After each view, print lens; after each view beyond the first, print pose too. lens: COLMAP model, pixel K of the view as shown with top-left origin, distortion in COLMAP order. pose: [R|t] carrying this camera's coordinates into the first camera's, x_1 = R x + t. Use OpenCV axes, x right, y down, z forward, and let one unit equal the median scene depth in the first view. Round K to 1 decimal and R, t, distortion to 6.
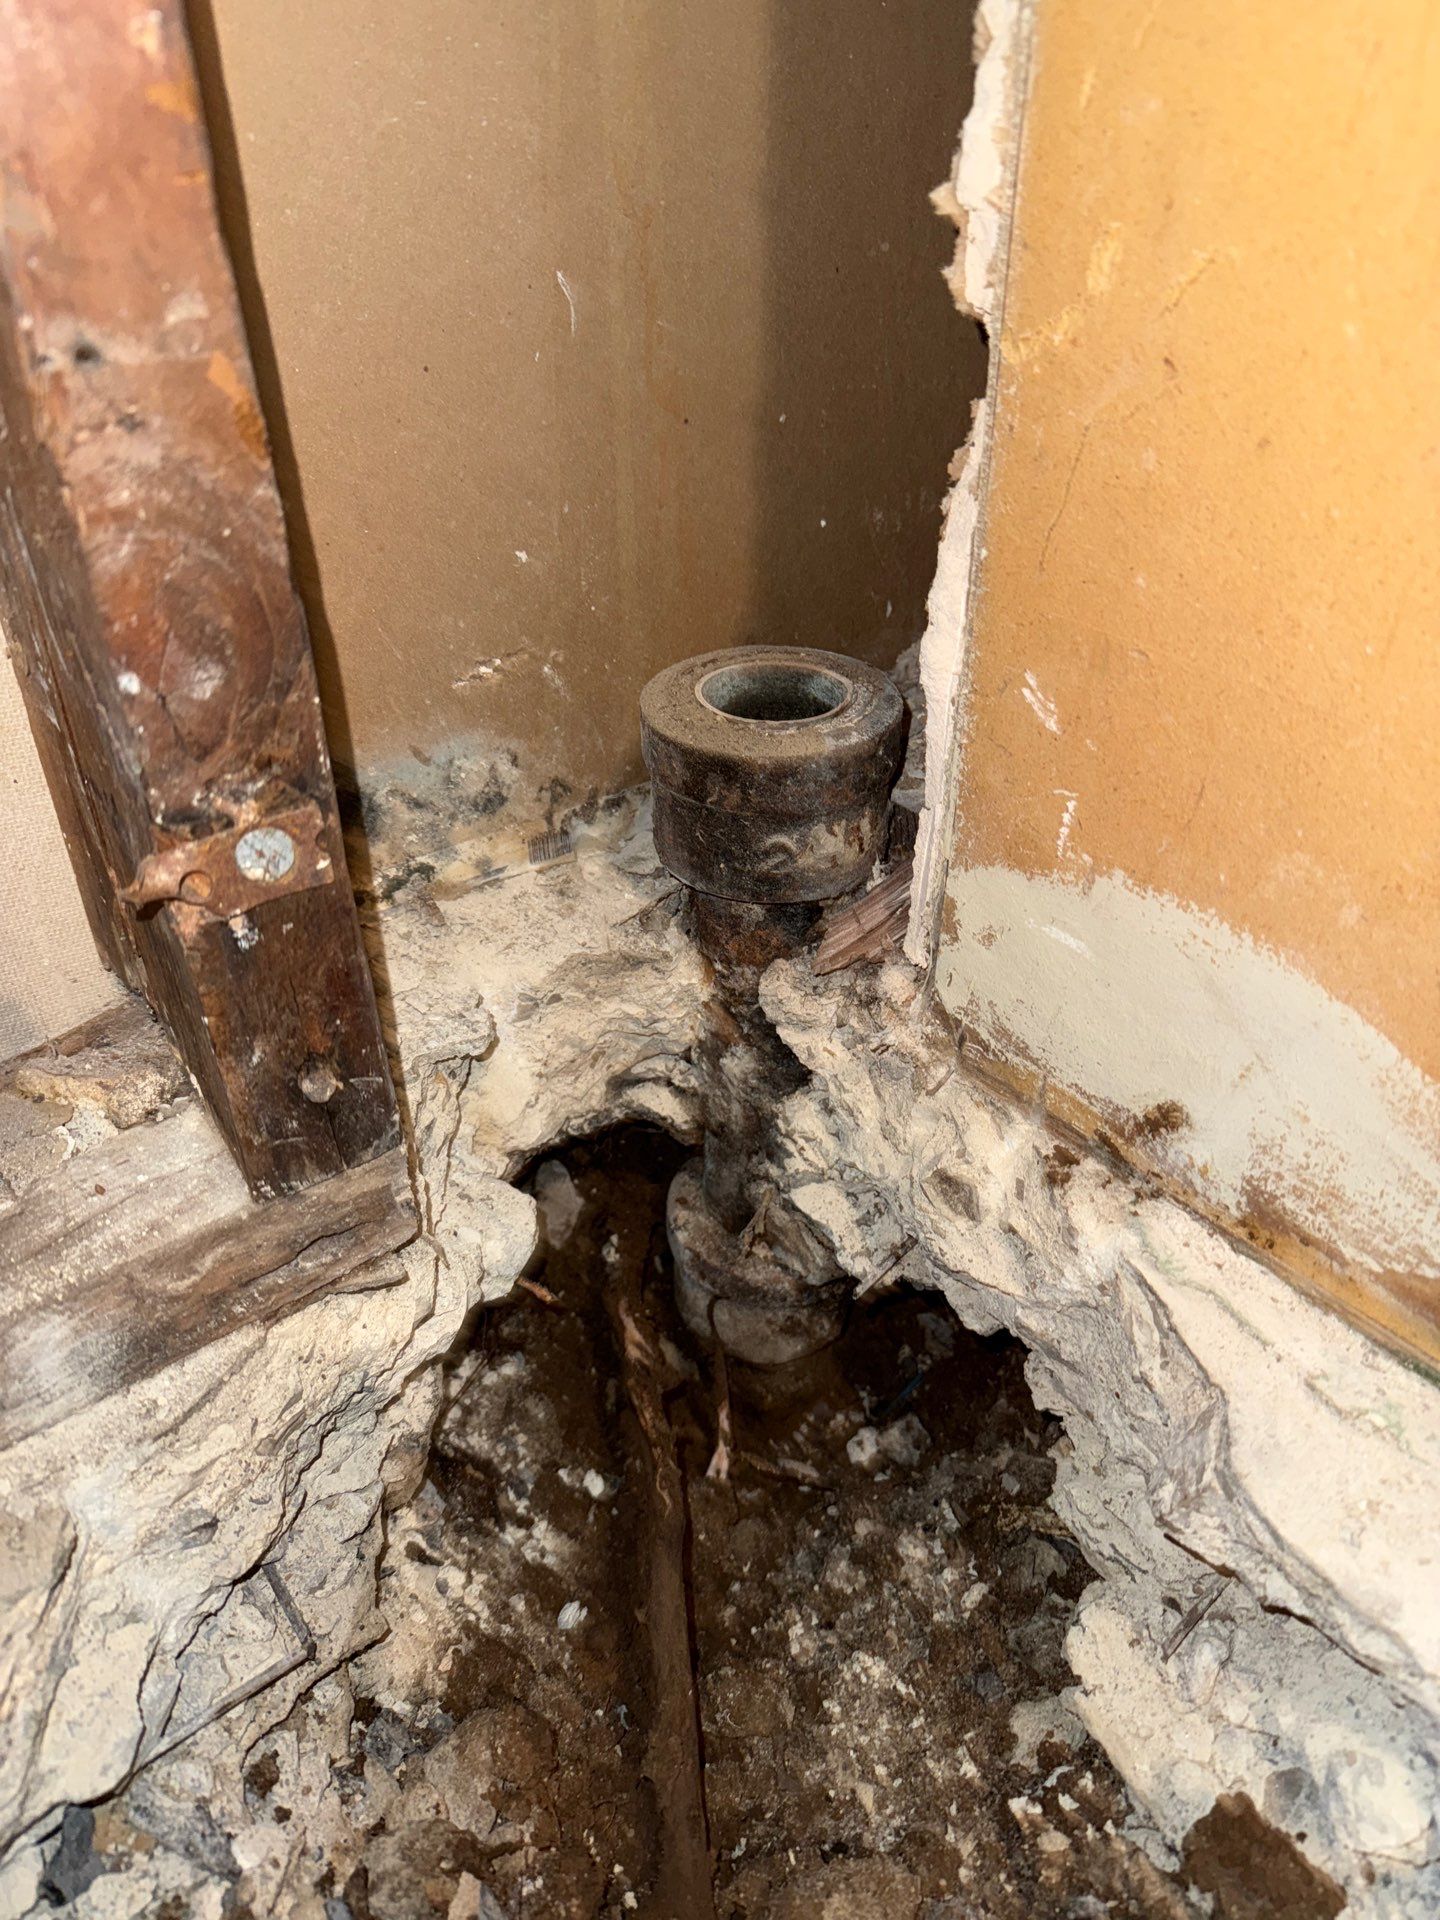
lens RADIAL K [[1364.1, 0, 740.2], [0, 1364.1, 952.7], [0, 0, 1]] dist [0.119209, -0.241627]
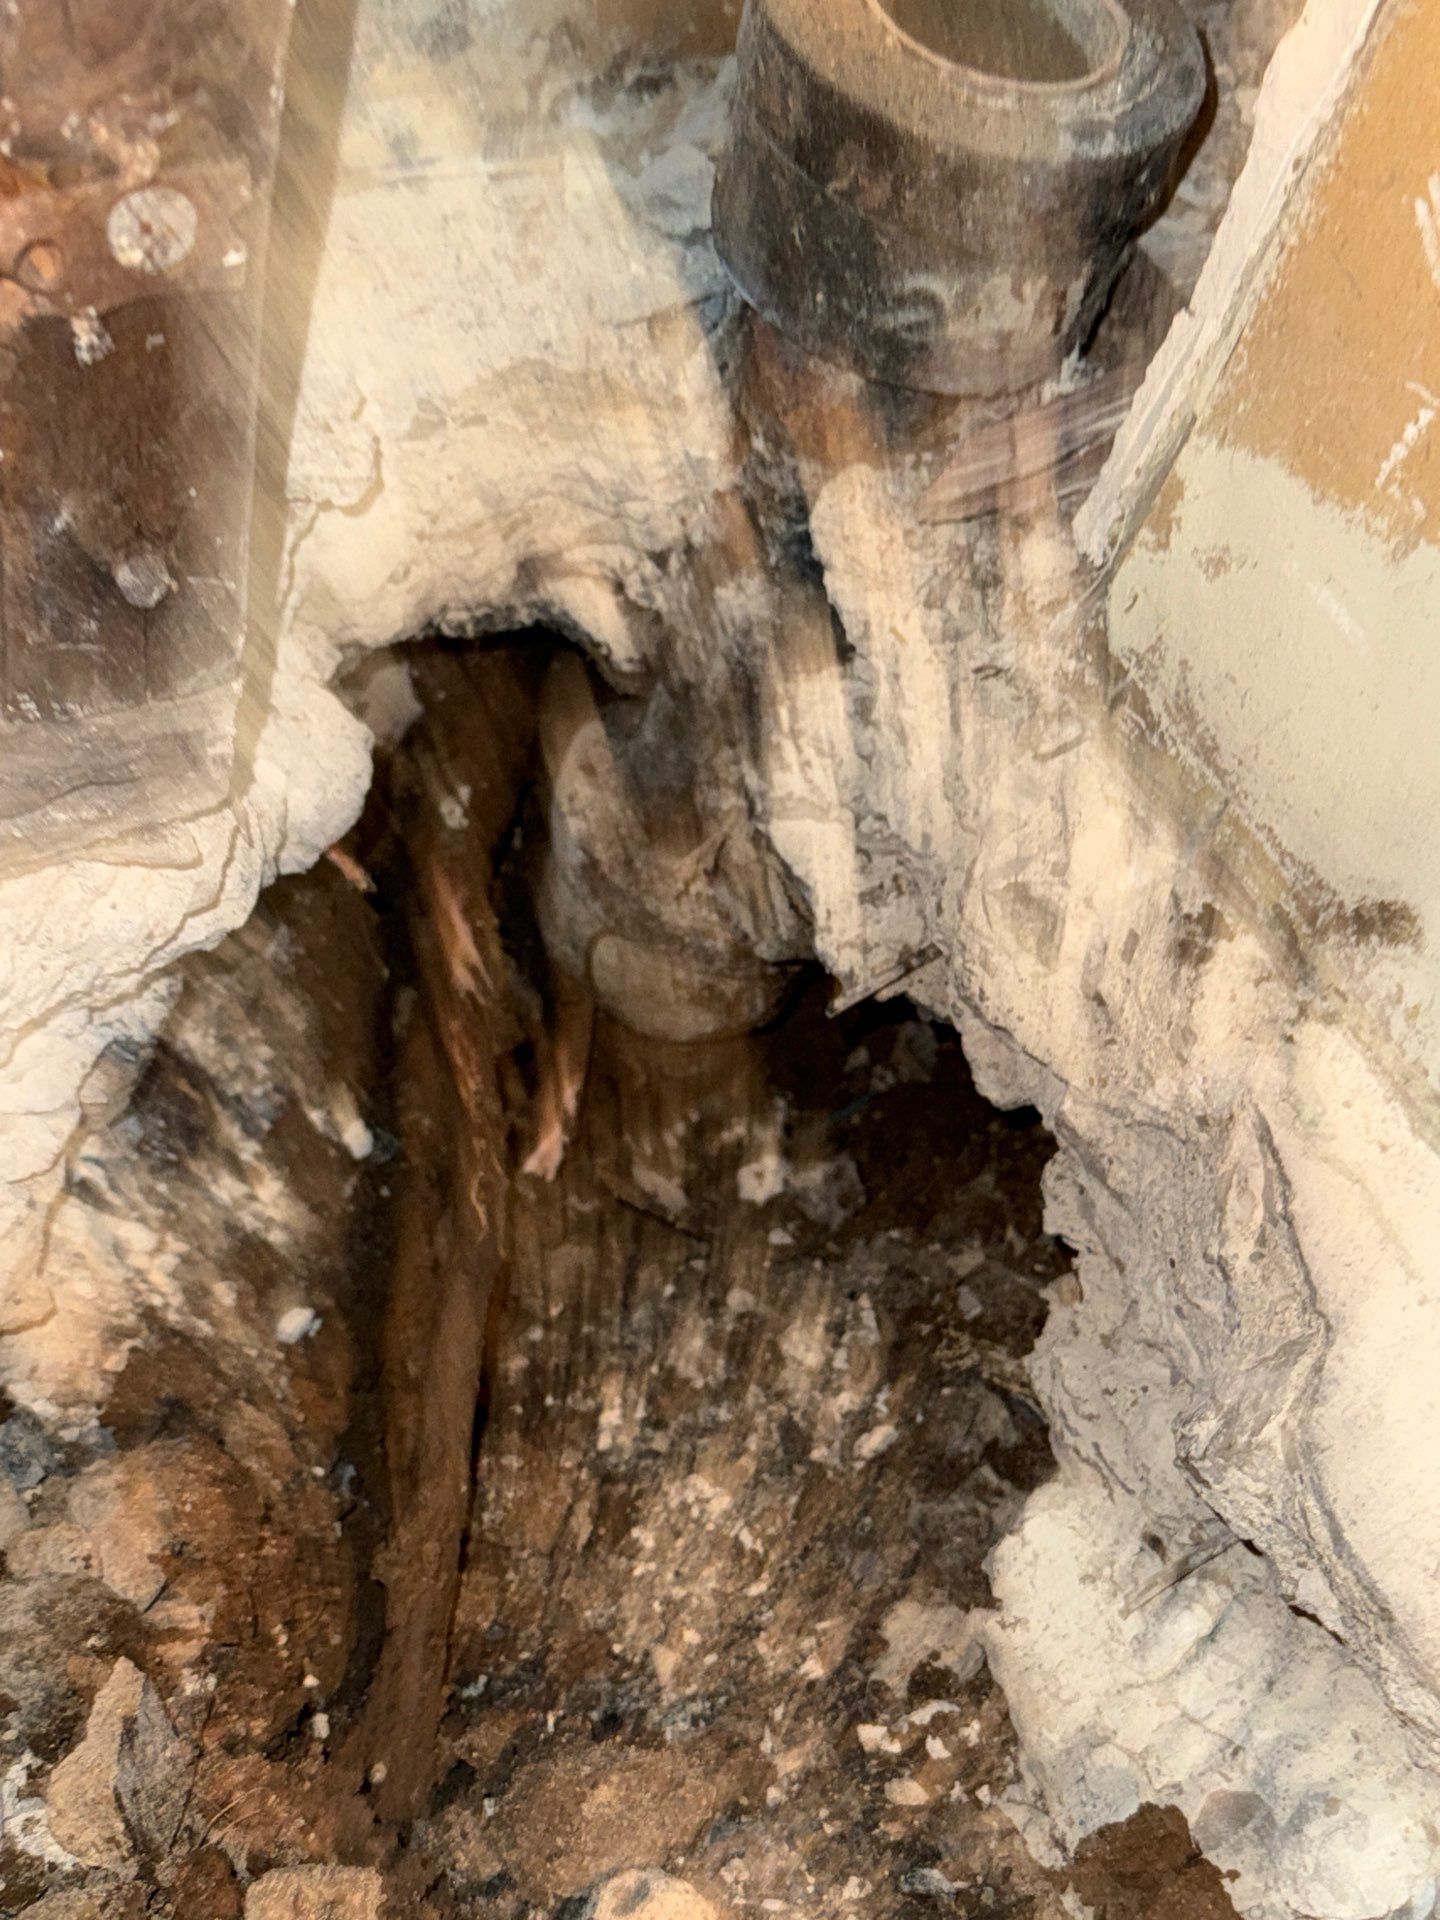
lens RADIAL K [[2412.1, 0, 695.8], [0, 2412.1, 984.9], [0, 0, 1]] dist [0.241683, -0.543479]
pose [[0.966131, 0.245722, 0.078809, -0.075369], [-0.258011, 0.914431, 0.311842, -0.108627], [0.004561, -0.321614, 0.946860, -0.088970]]
